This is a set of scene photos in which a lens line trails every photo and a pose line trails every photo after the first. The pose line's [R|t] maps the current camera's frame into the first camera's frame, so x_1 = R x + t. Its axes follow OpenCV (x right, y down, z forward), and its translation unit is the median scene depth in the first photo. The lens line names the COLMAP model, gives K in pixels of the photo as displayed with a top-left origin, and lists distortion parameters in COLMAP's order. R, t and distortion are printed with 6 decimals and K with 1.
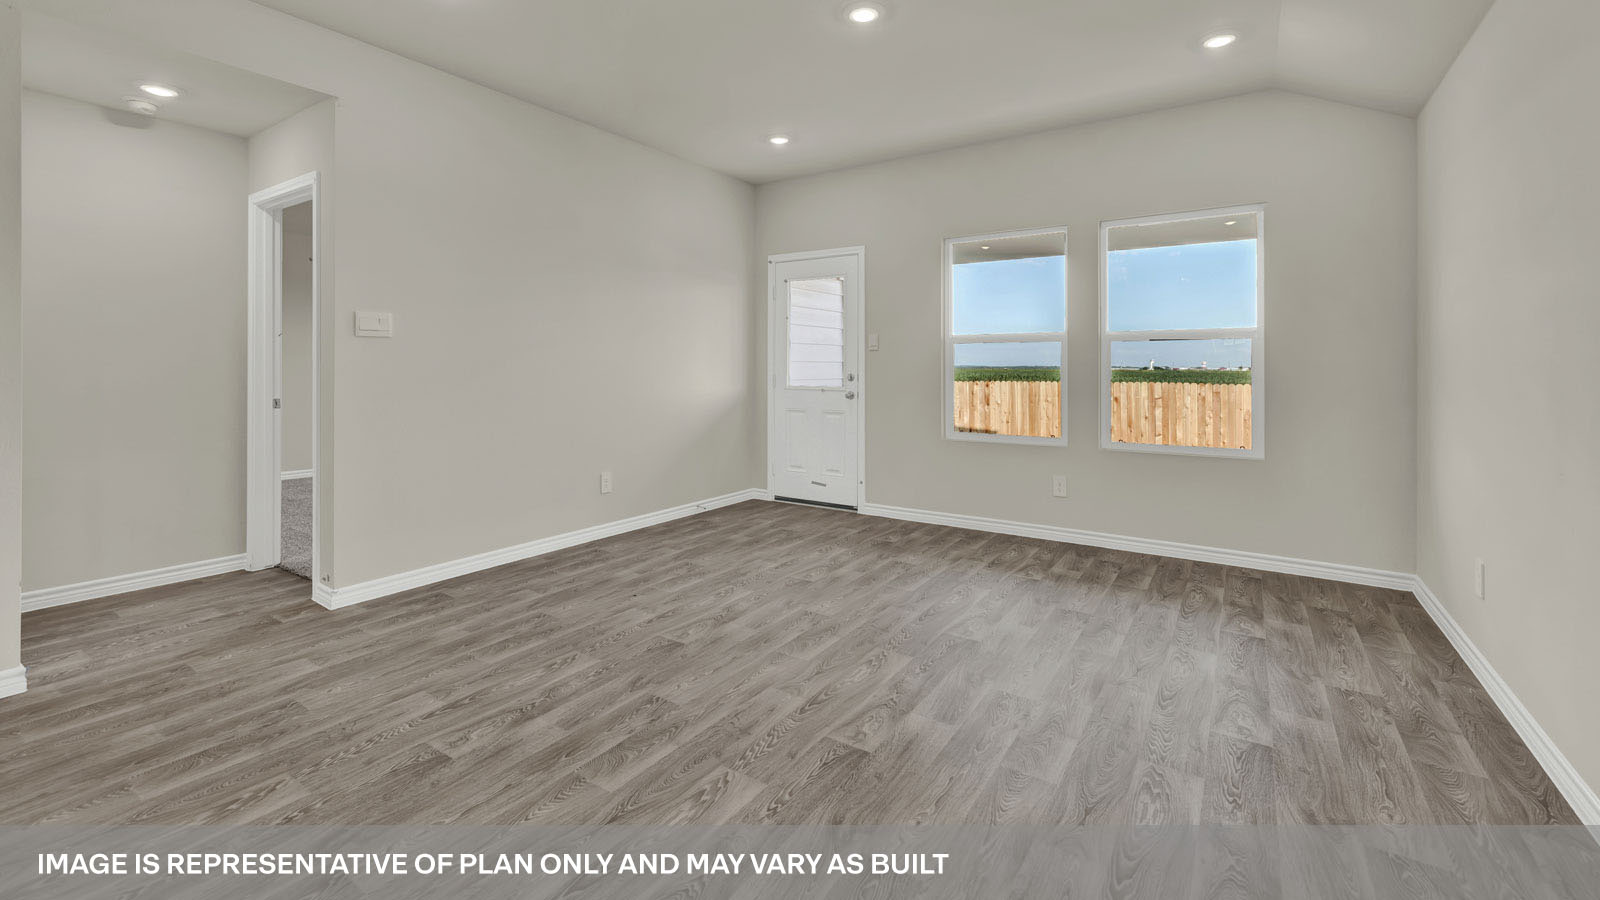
lens RADIAL K [[671.7, 0, 794.5], [0, 671.7, 446.1], [0, 0, 1]] dist [-0.001253, -0.000006]
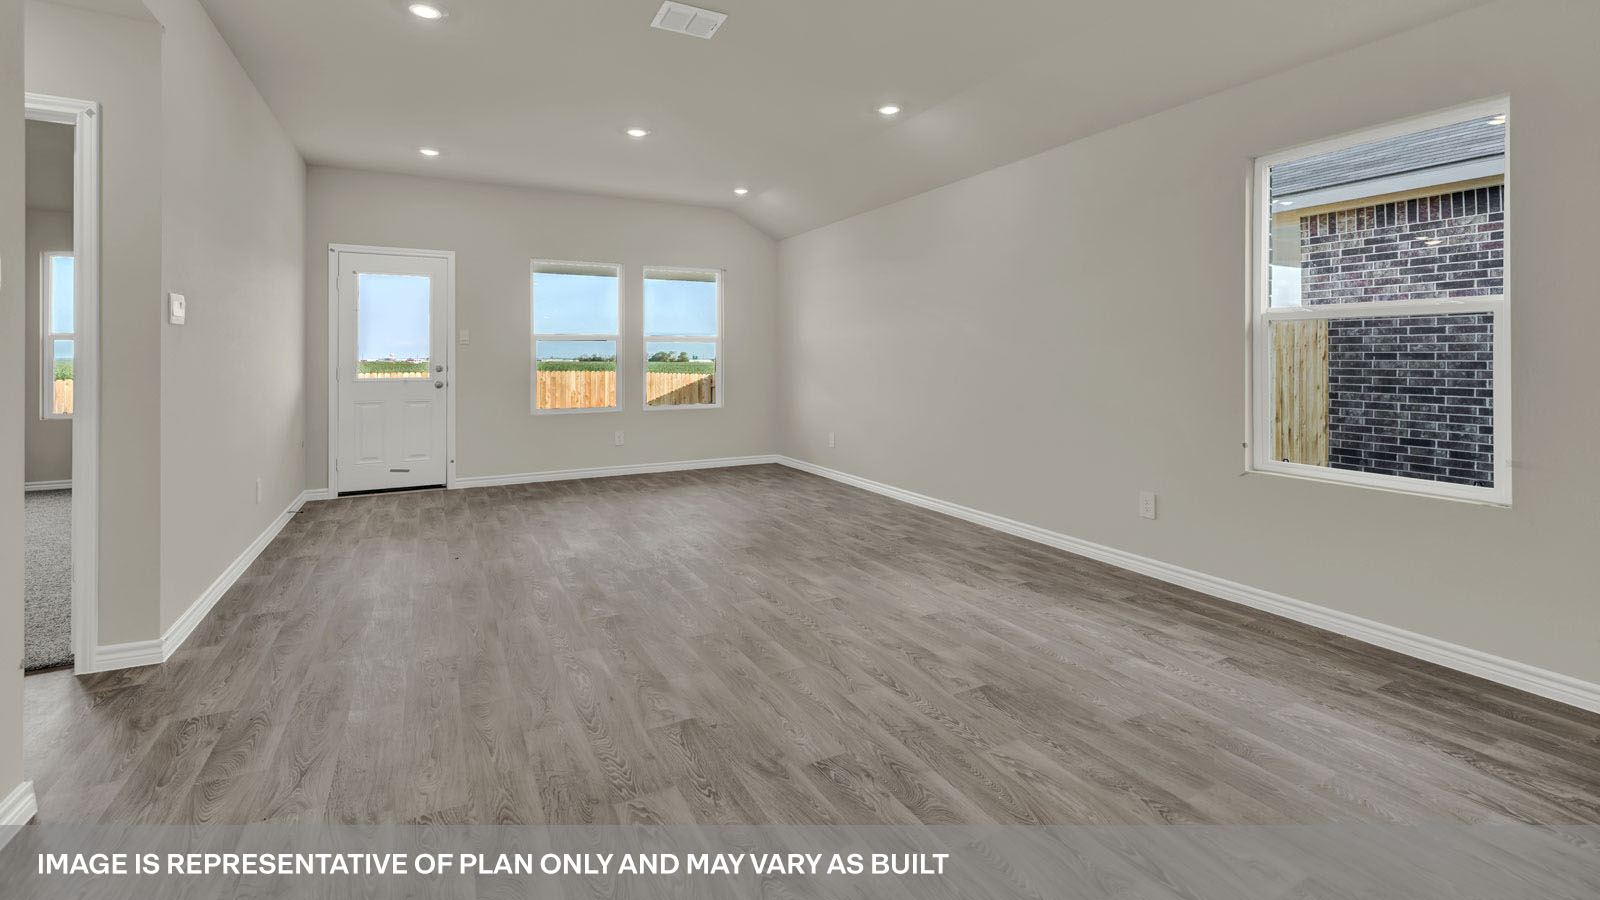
lens RADIAL K [[692.3, 0, 800.0], [0, 692.3, 450.0], [0, 0, 1]] dist [-0.000056, -0.000121]
pose [[0.473230, -0.132986, 0.870843, -0.837129], [0.114744, 0.989424, 0.088741, -0.068099], [-0.873434, 0.057929, 0.483484, 0.563057]]
